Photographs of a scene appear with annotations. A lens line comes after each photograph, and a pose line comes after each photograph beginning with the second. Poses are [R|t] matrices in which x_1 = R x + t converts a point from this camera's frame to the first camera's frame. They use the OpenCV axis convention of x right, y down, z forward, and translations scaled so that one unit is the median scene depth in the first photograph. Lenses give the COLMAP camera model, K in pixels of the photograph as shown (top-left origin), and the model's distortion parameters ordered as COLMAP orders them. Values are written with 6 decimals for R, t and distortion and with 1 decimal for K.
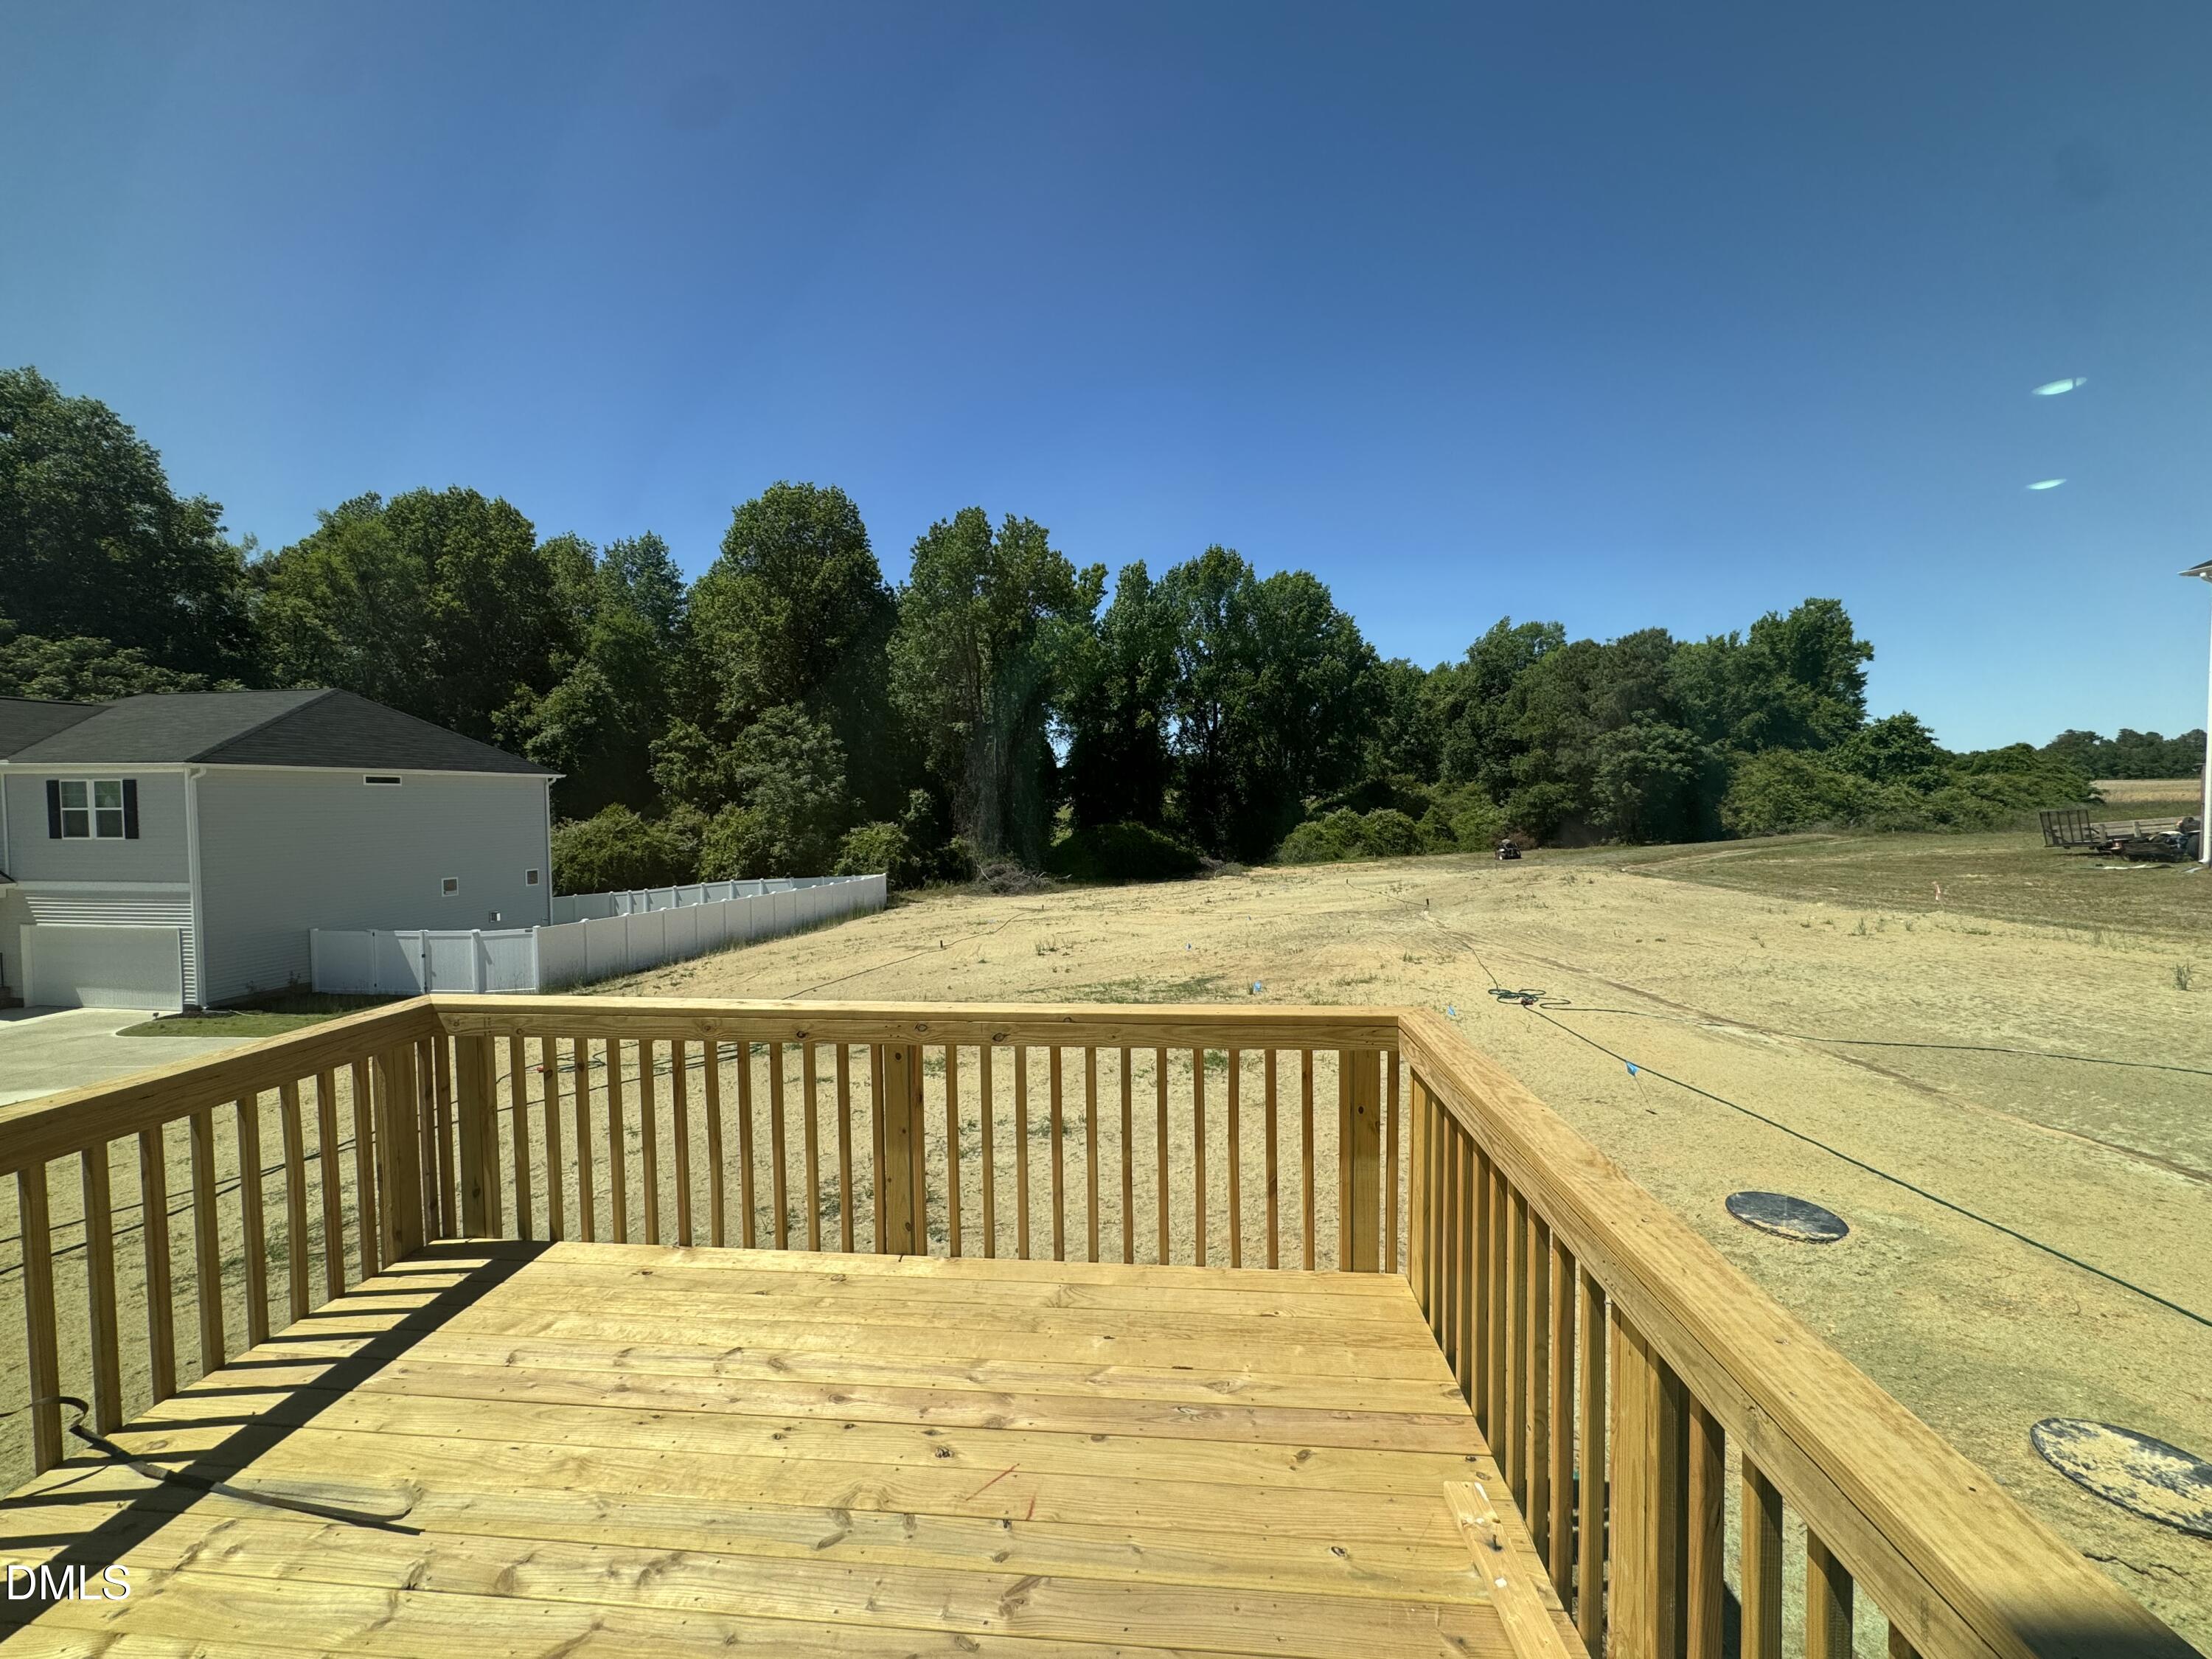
lens RADIAL K [[880.4, 0, 1106.0], [0, 880.4, 829.5], [0, 0, 1]] dist [0.000477, 0.000153]
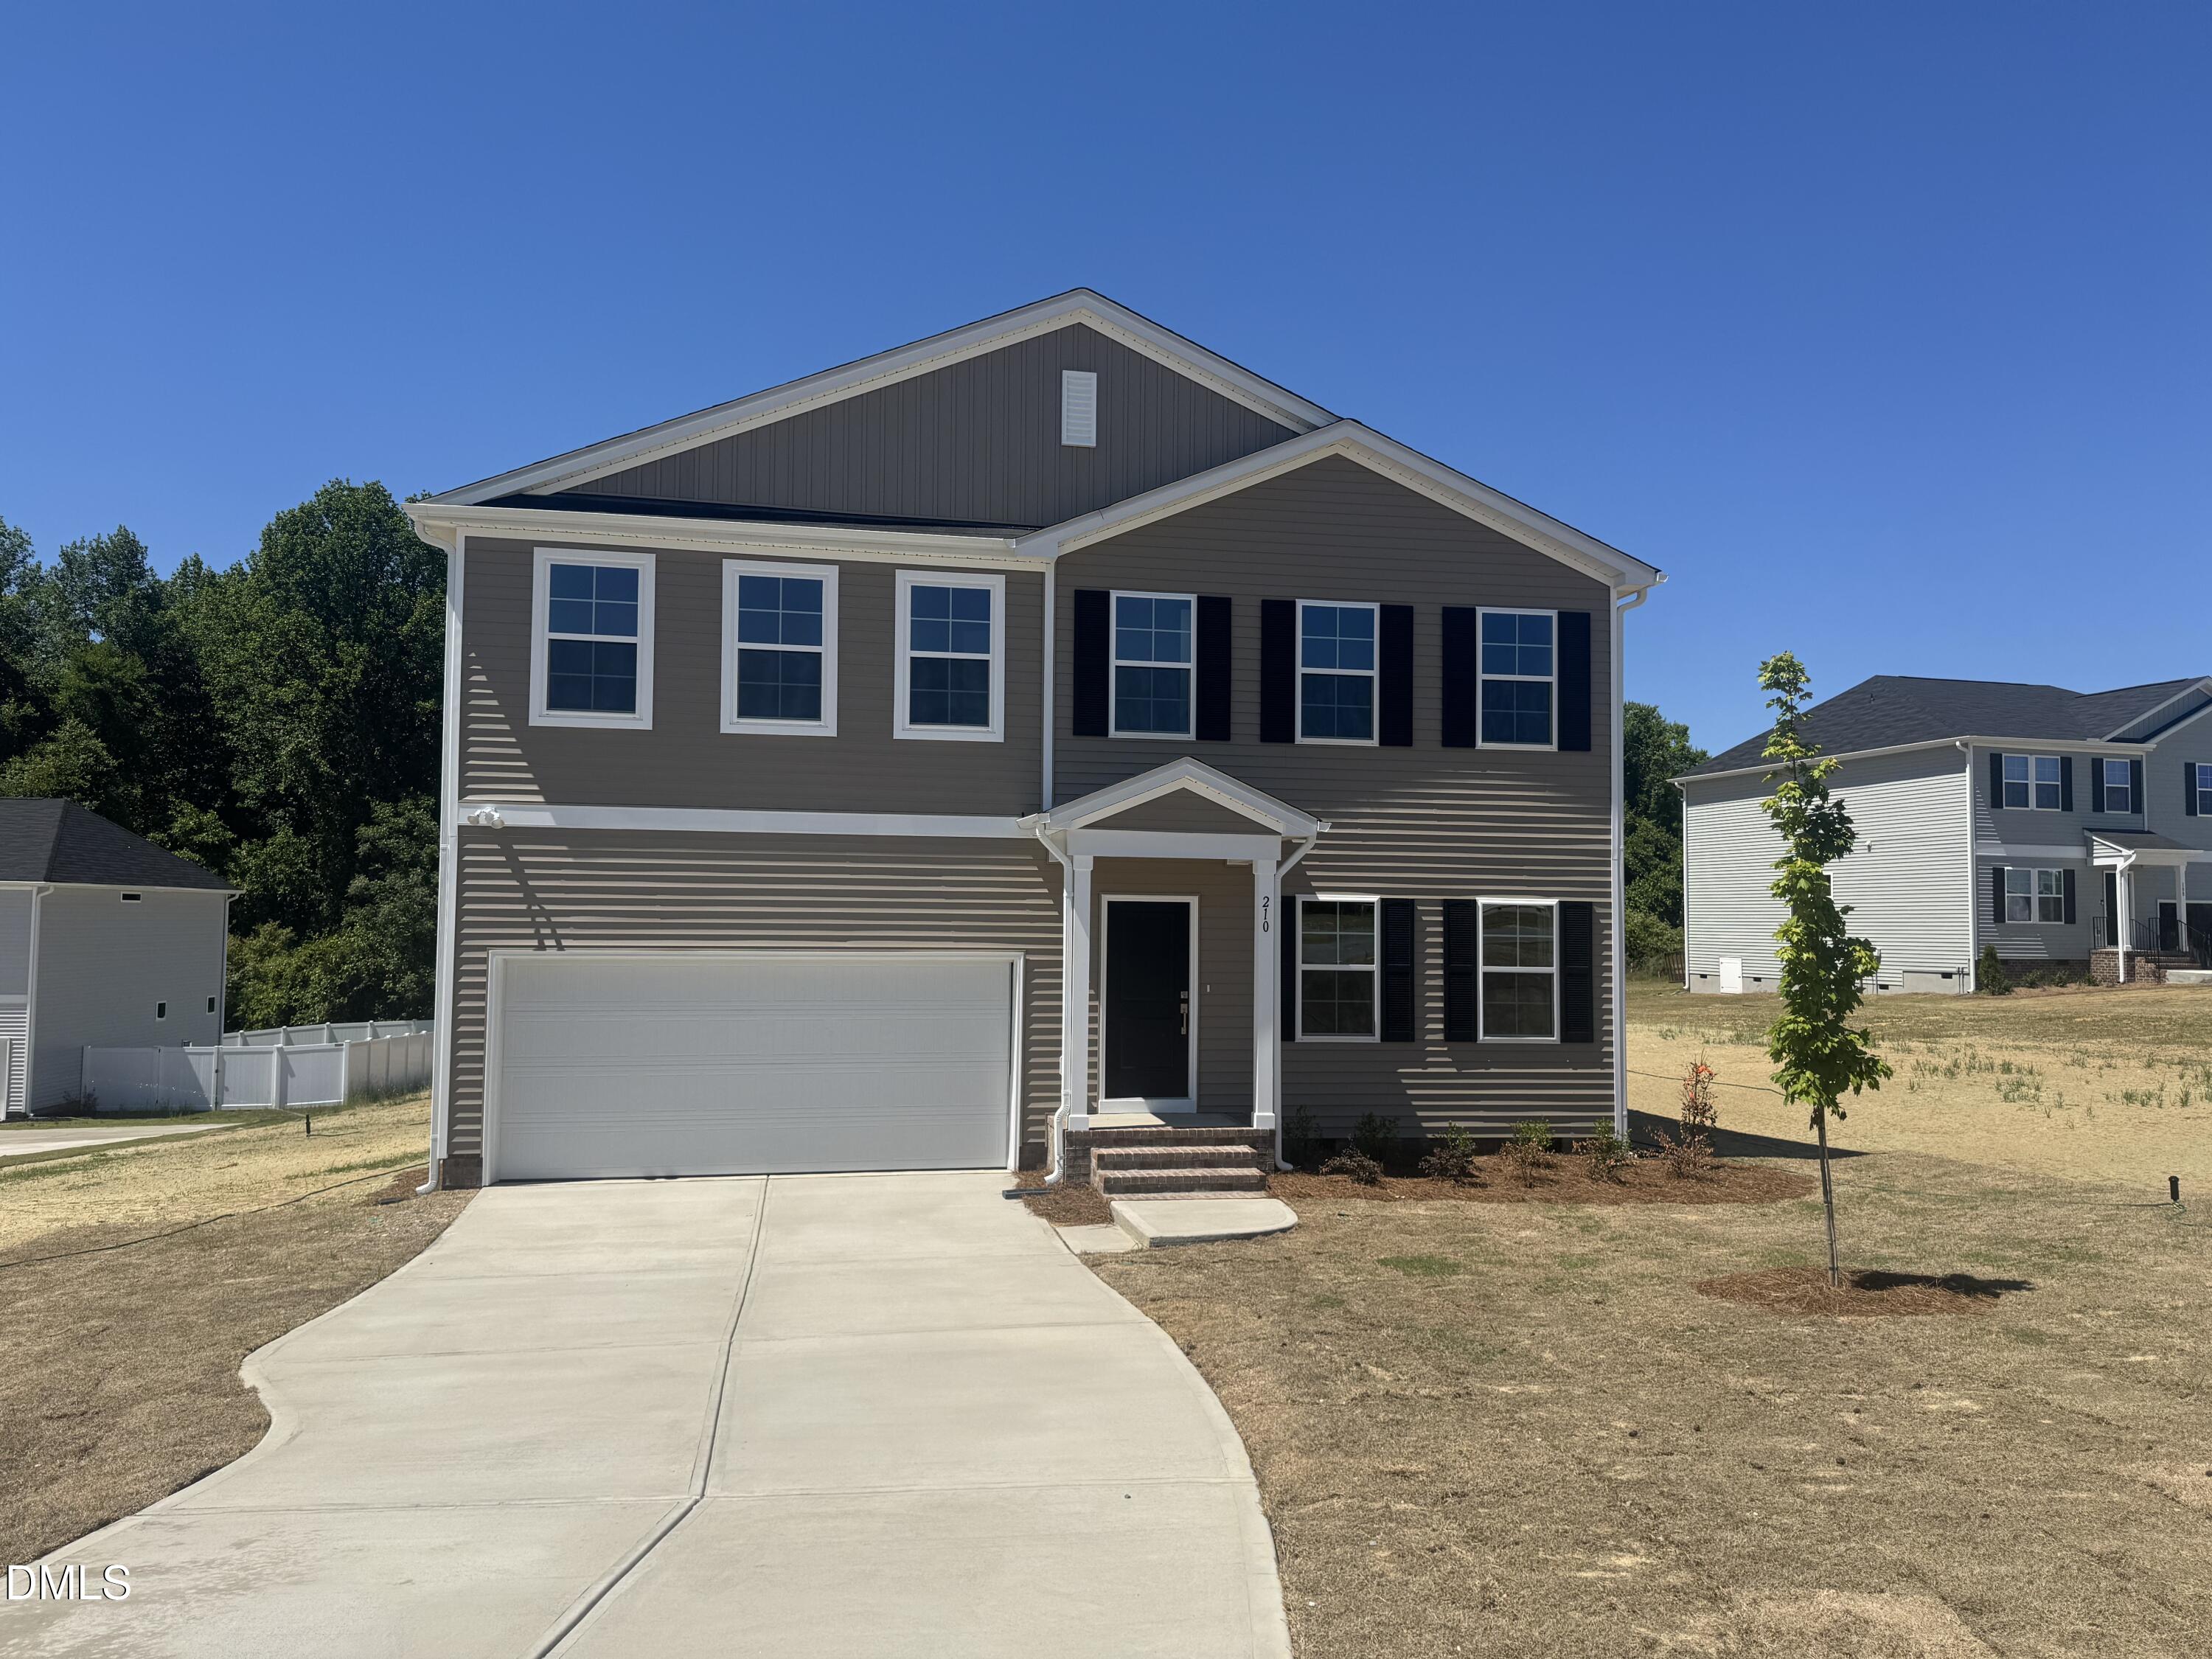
lens RADIAL K [[1571.0, 0, 1106.0], [0, 1571.0, 829.5], [0, 0, 1]] dist [-0.004644, -0.002540]
pose [[0.964285, 0.033072, 0.262796, -0.107250], [-0.007869, 0.995313, -0.096384, 0.012578], [-0.264752, 0.090873, 0.960025, -0.423128]]
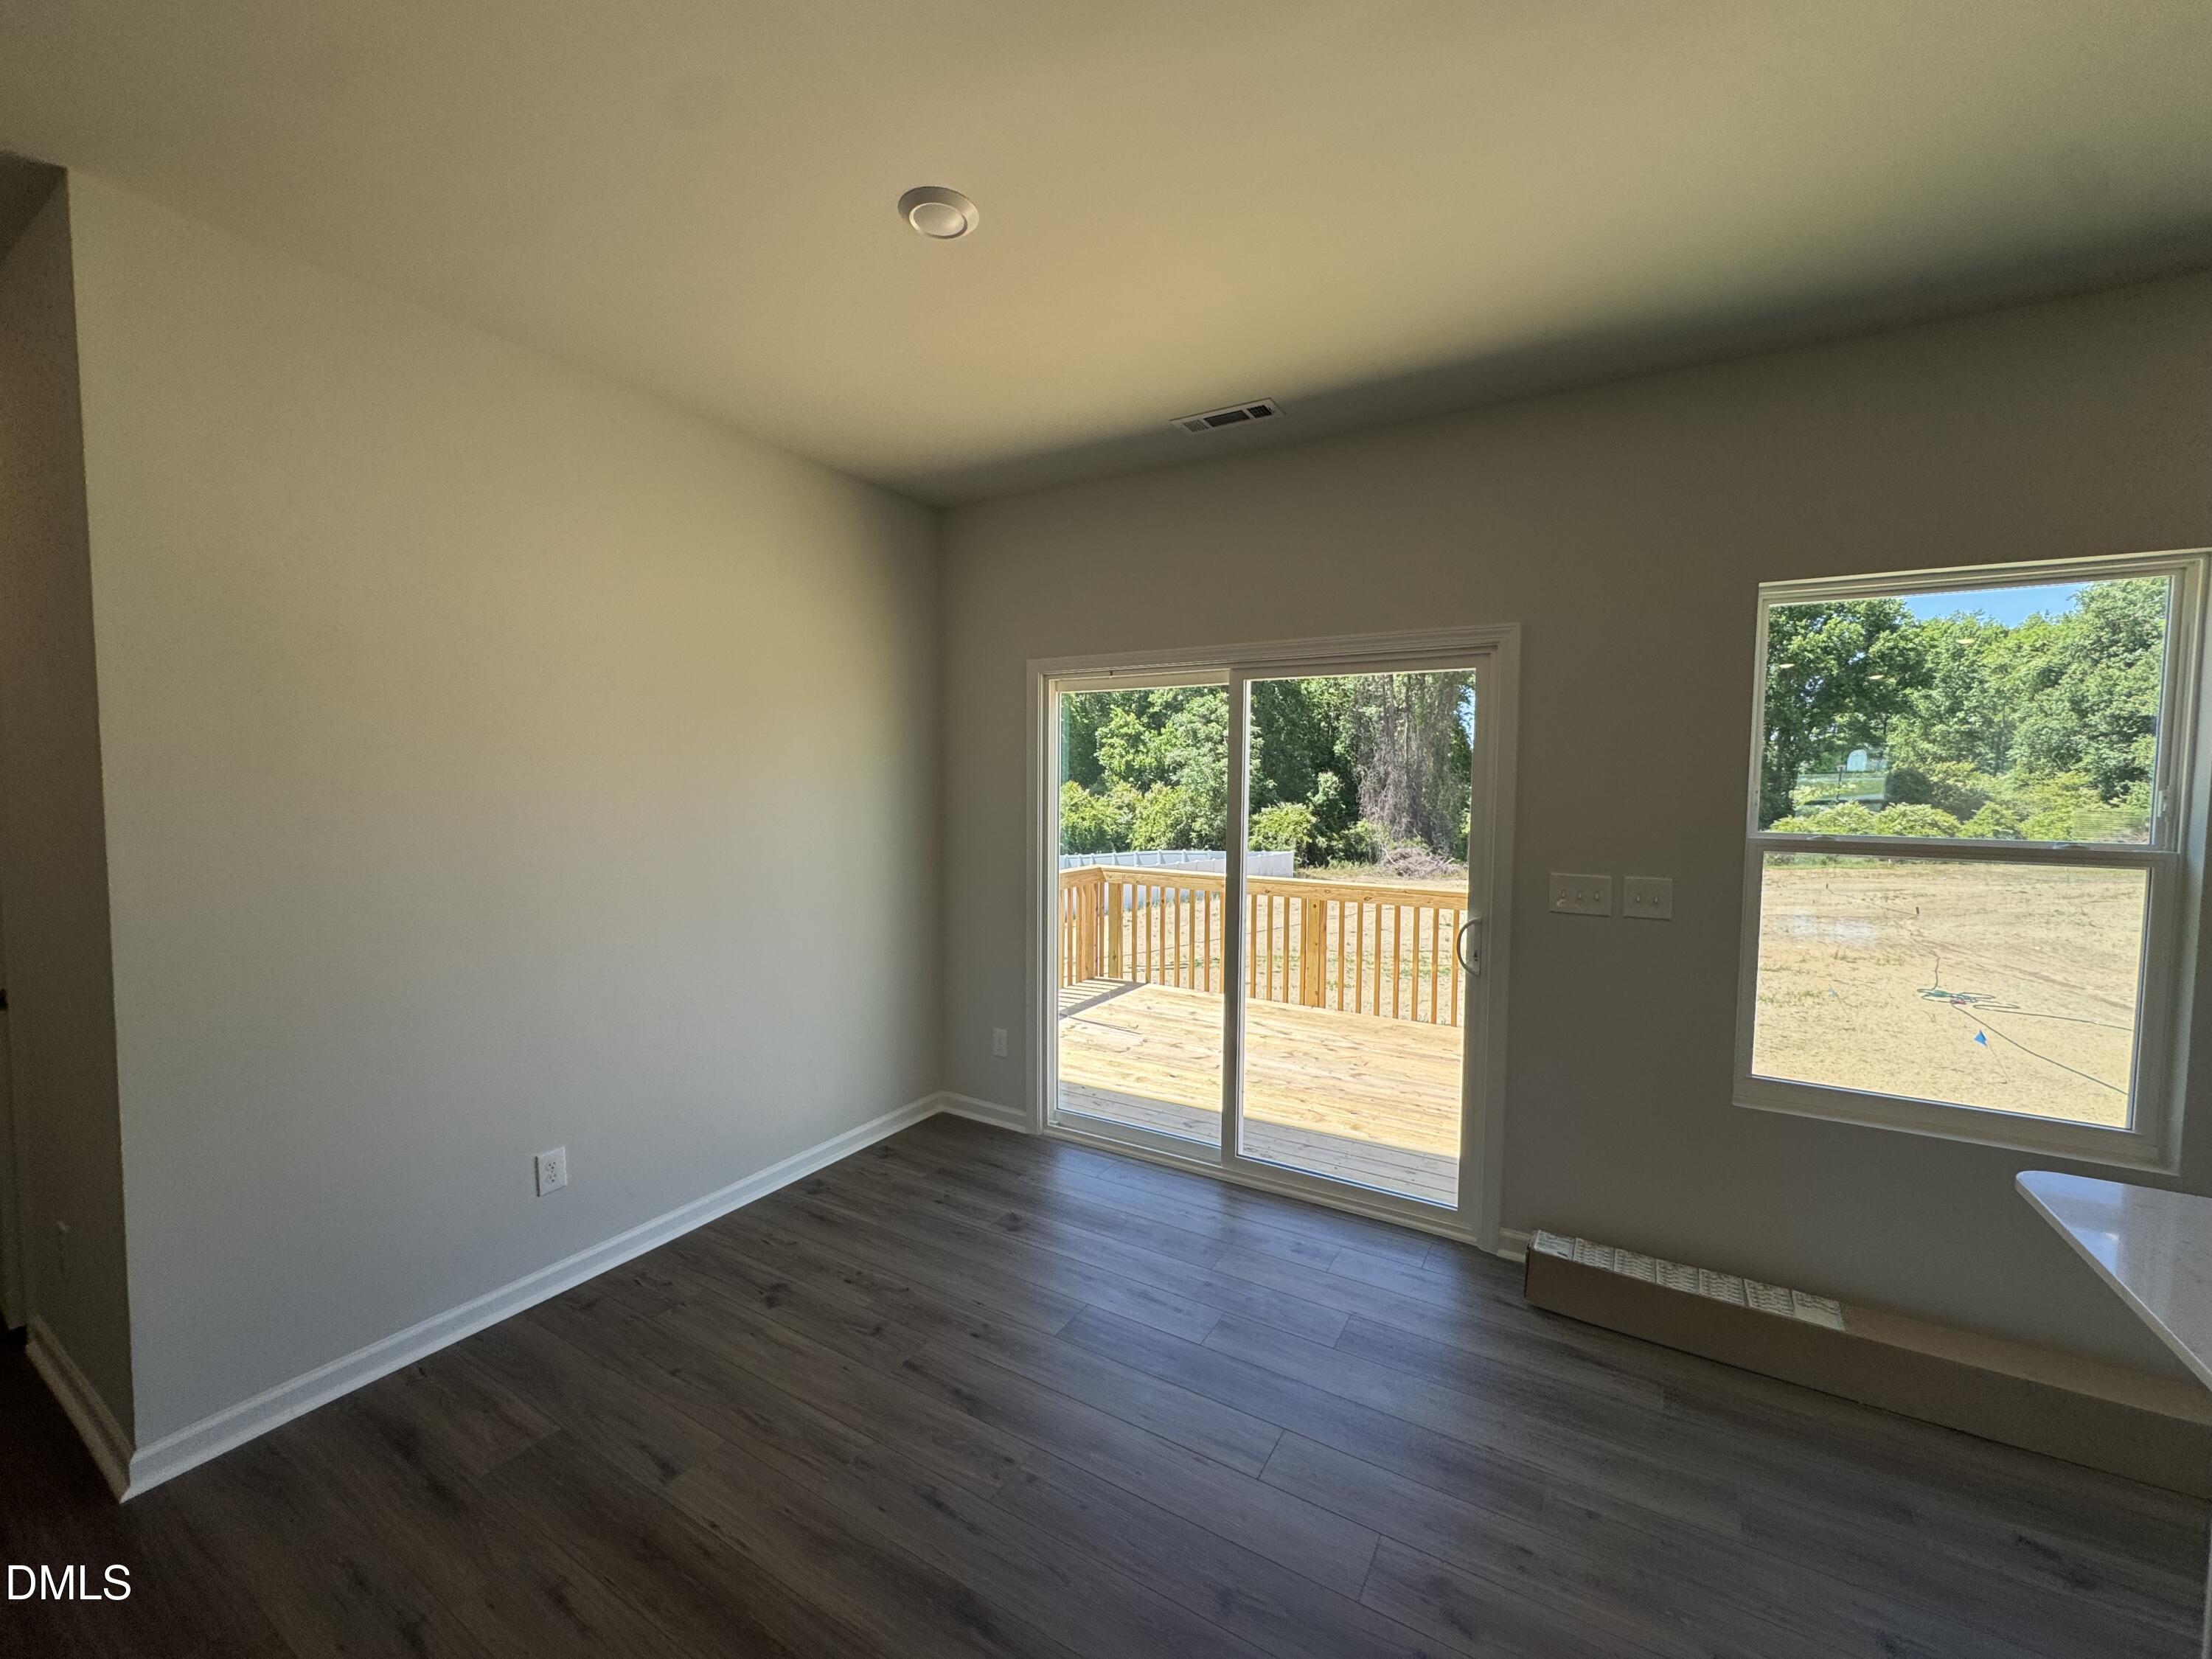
lens RADIAL K [[890.6, 0, 1106.0], [0, 890.6, 829.5], [0, 0, 1]] dist [-0.001855, -0.000567]
pose [[0.899536, 0.040200, -0.434993, 0.012463], [-0.032437, 0.999155, 0.025259, 0.003083], [0.435641, -0.008611, 0.900079, -0.060952]]
